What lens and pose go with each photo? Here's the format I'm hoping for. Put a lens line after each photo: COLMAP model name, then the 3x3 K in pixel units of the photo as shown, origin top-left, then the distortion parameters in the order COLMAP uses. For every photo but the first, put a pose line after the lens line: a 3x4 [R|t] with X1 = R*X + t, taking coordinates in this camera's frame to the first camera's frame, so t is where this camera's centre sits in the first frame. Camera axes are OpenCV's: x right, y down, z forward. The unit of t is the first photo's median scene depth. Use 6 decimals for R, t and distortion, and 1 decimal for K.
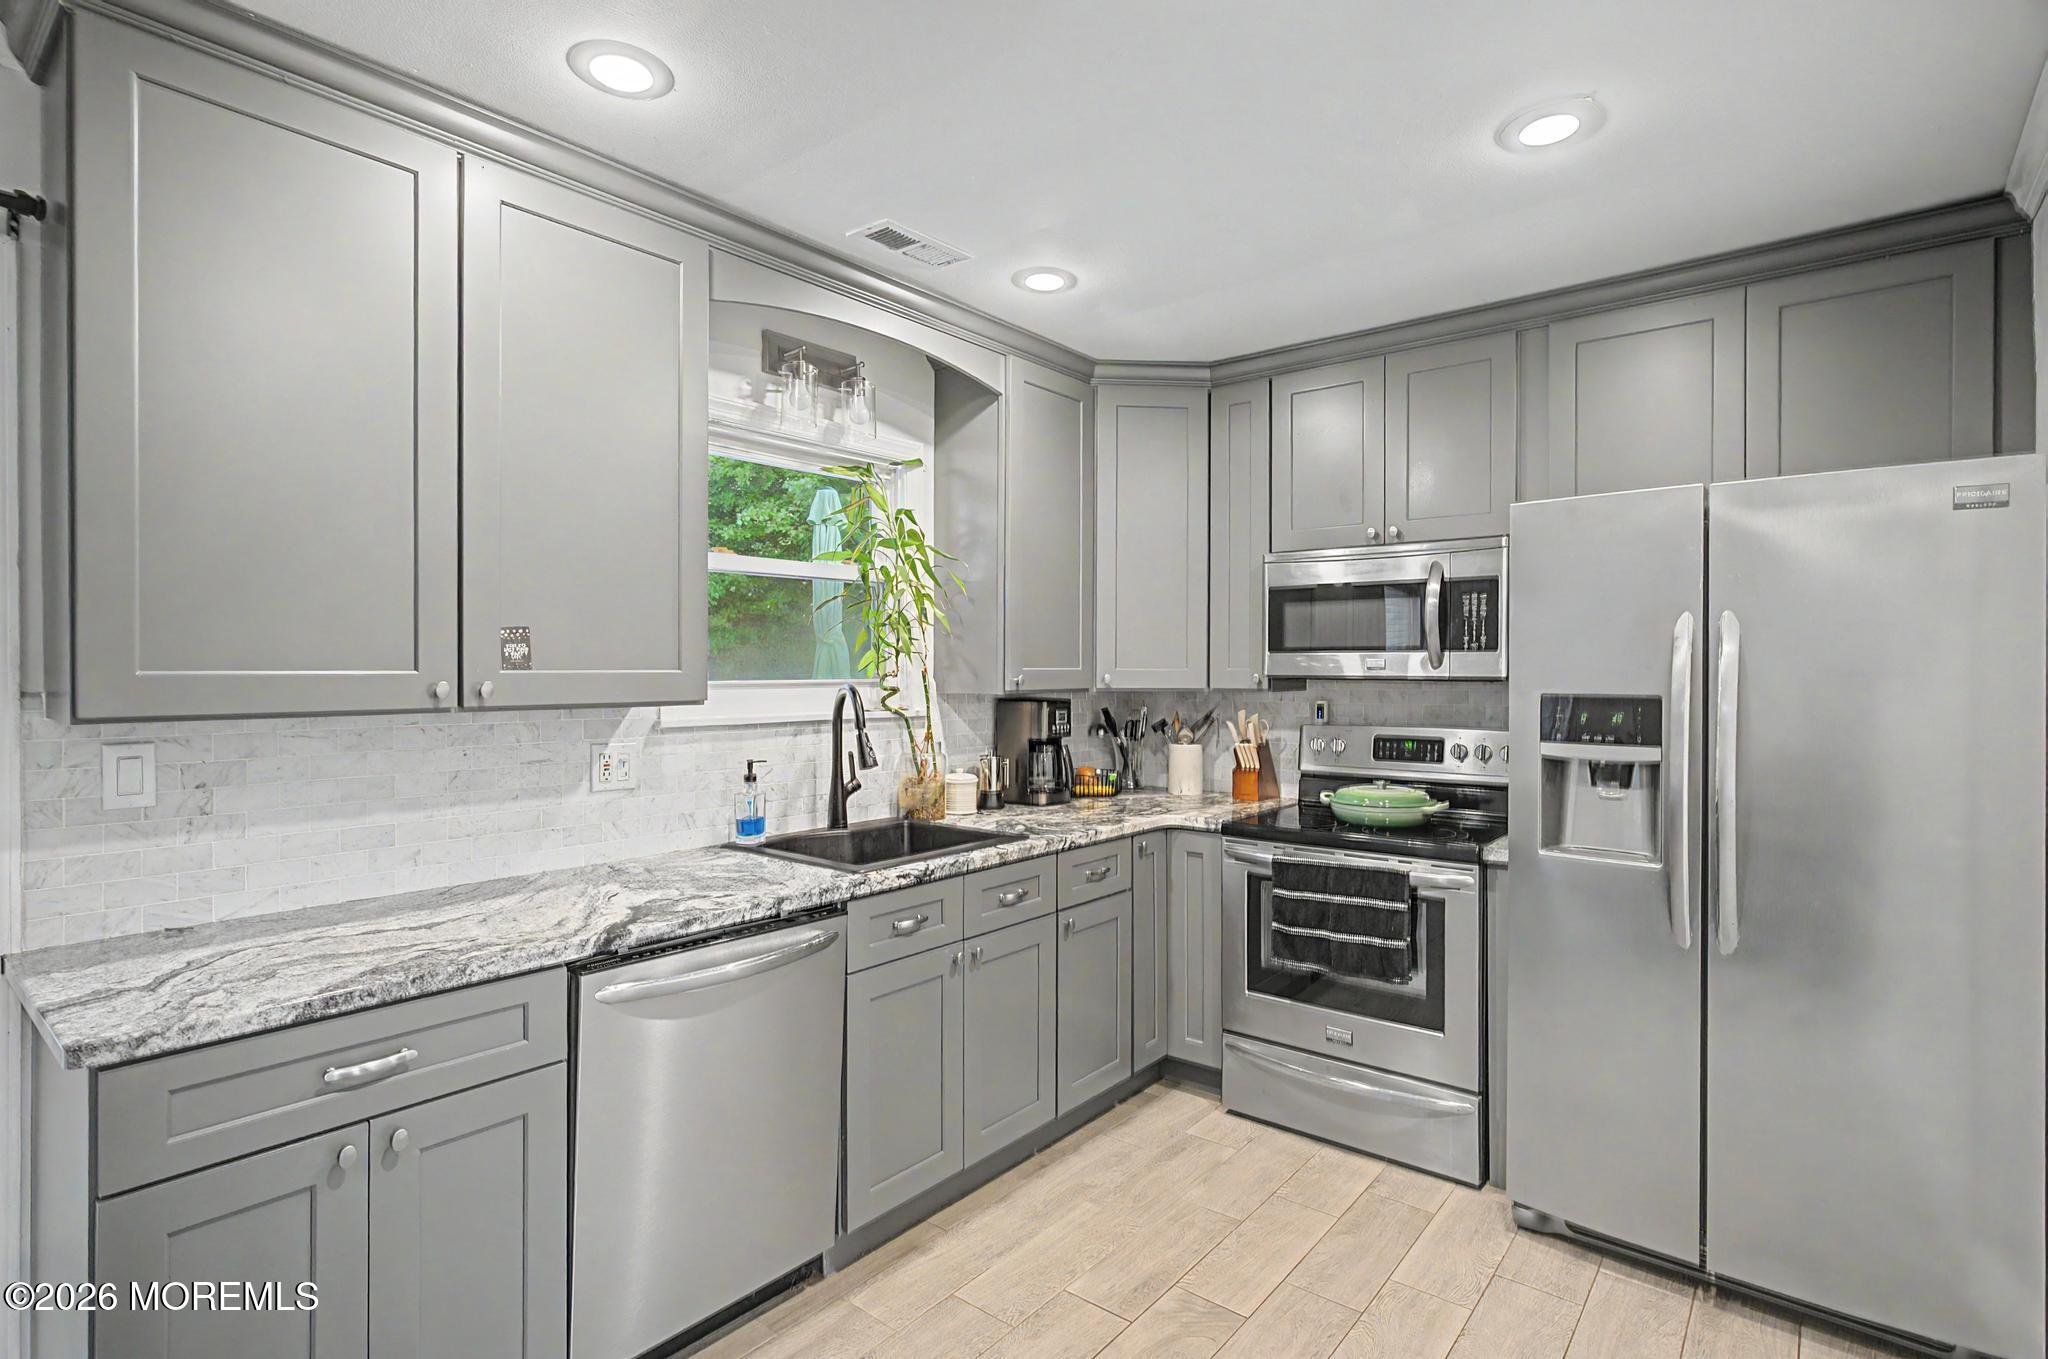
lens RADIAL K [[1006.4, 0, 989.9], [0, 1006.4, 674.8], [0, 0, 1]] dist [-0.001812, 0.000225]
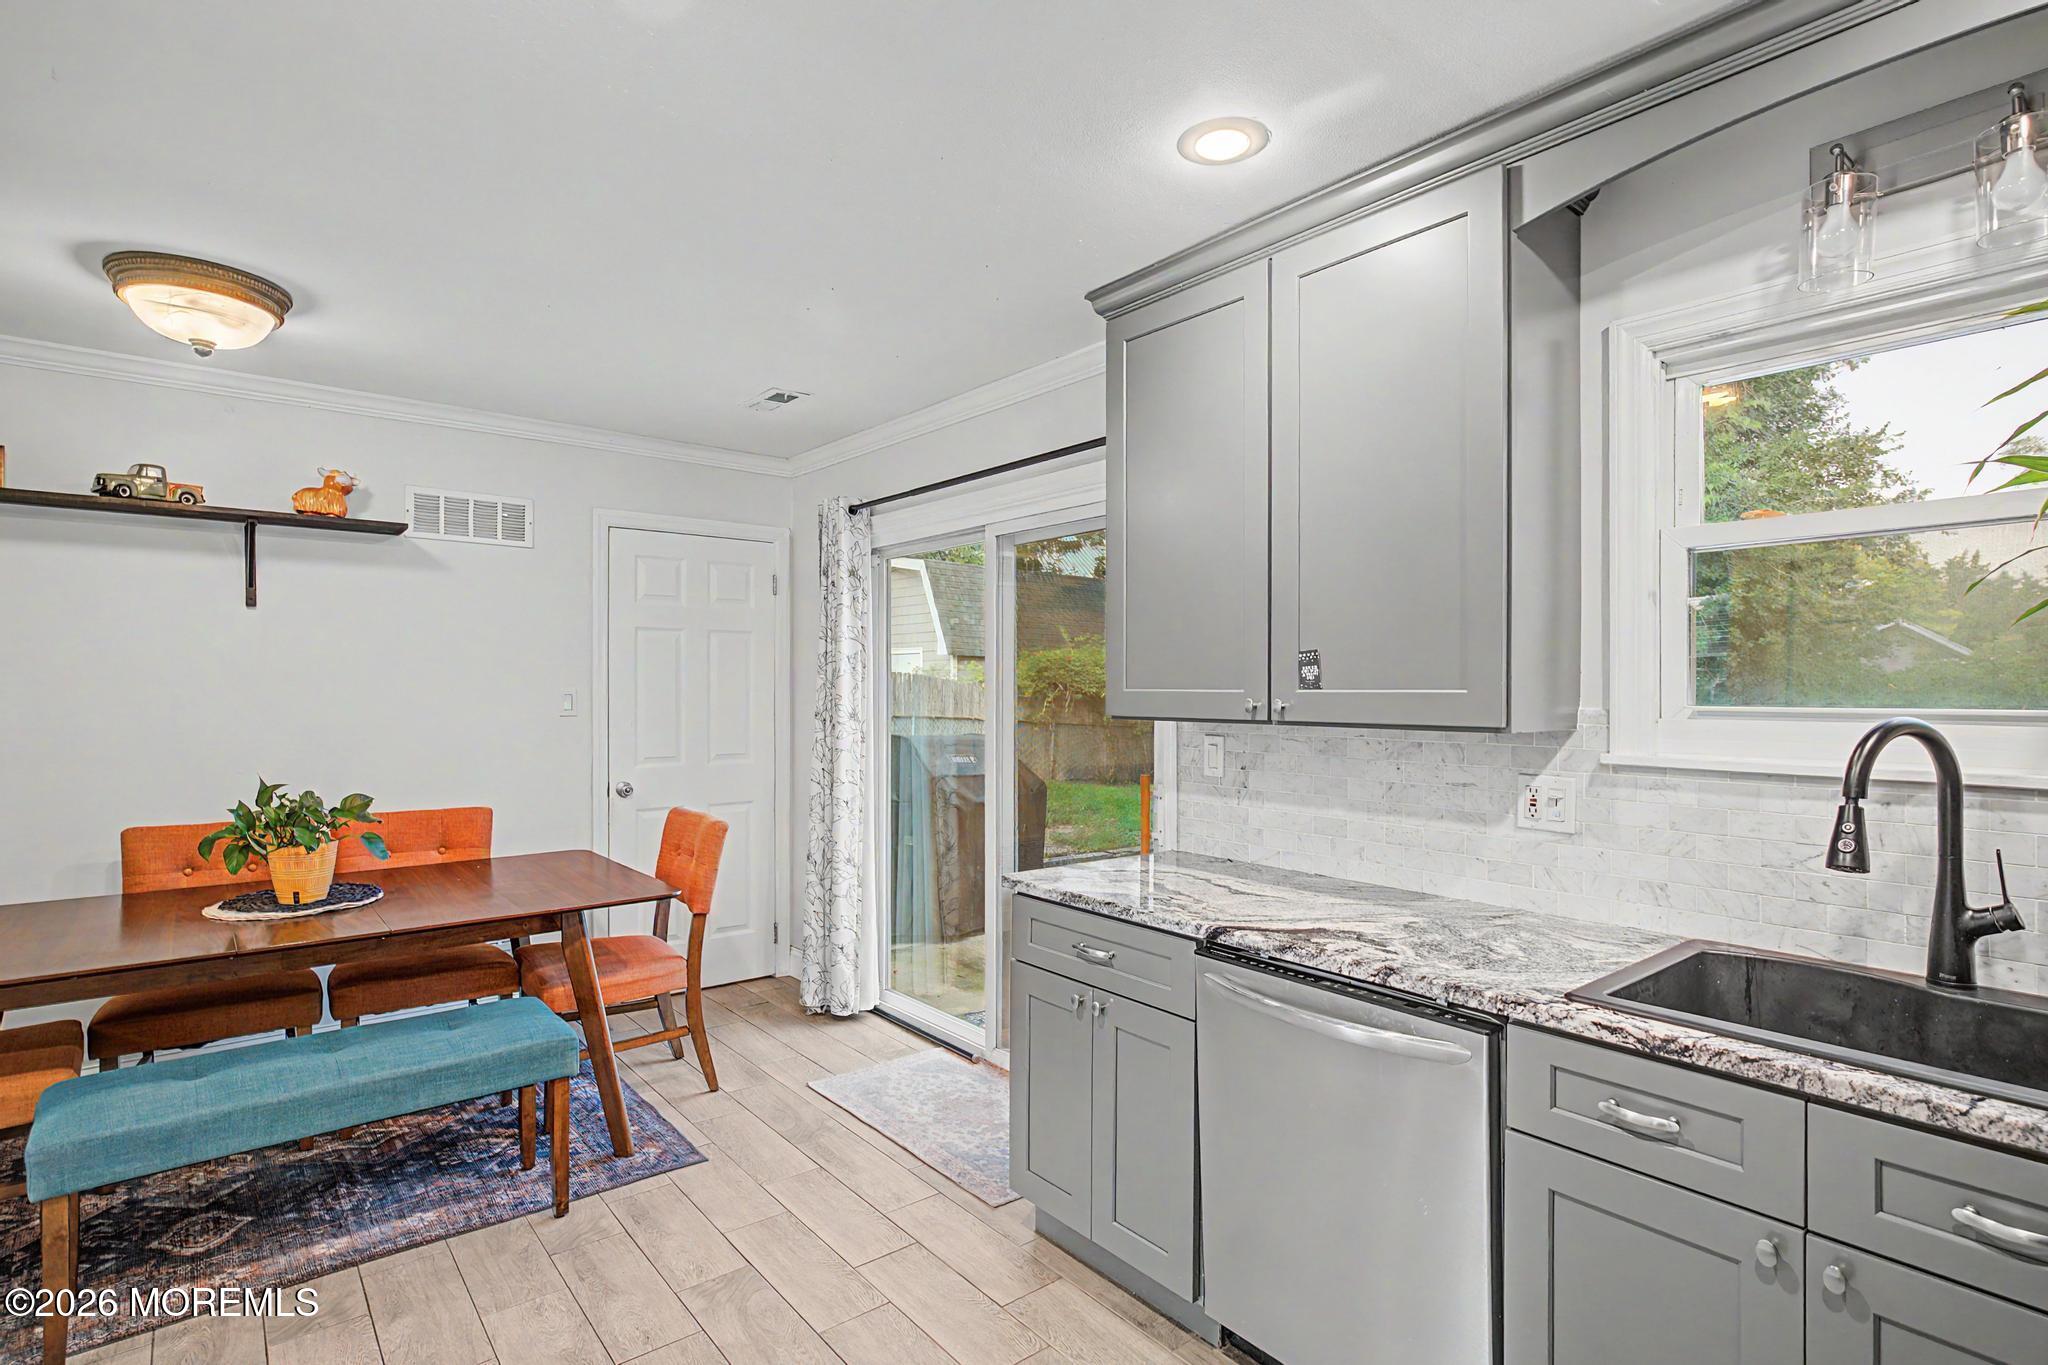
lens RADIAL K [[1006.4, 0, 989.9], [0, 1006.4, 677.8], [0, 0, 1]] dist [-0.001812, 0.000225]
pose [[-0.198666, -0.009399, -0.980022, 0.562007], [-0.006190, 0.999946, -0.008335, -0.005073], [0.980048, 0.004411, -0.198713, 0.715849]]
